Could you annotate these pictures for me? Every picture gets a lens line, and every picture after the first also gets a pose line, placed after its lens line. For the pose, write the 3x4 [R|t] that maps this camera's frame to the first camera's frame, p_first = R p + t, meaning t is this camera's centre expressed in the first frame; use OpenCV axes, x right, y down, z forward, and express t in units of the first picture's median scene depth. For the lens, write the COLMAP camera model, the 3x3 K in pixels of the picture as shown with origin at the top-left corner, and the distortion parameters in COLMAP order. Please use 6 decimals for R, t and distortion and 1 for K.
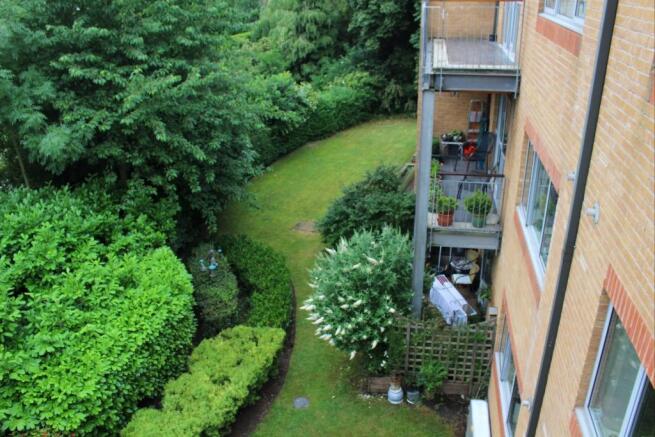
lens RADIAL K [[538.8, 0, 320.4], [0, 538.8, 221.3], [0, 0, 1]] dist [-0.187372, 0.159138]
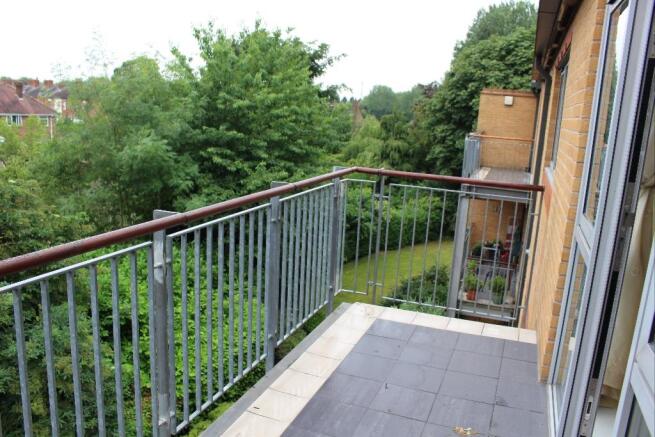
lens RADIAL K [[538.8, 0, 320.4], [0, 538.8, 221.3], [0, 0, 1]] dist [-0.187372, 0.159138]
pose [[0.982772, 0.113142, -0.146147, 0.029818], [-0.143533, 0.965375, -0.217830, 0.134531], [0.116441, 0.235054, 0.964982, -0.300129]]
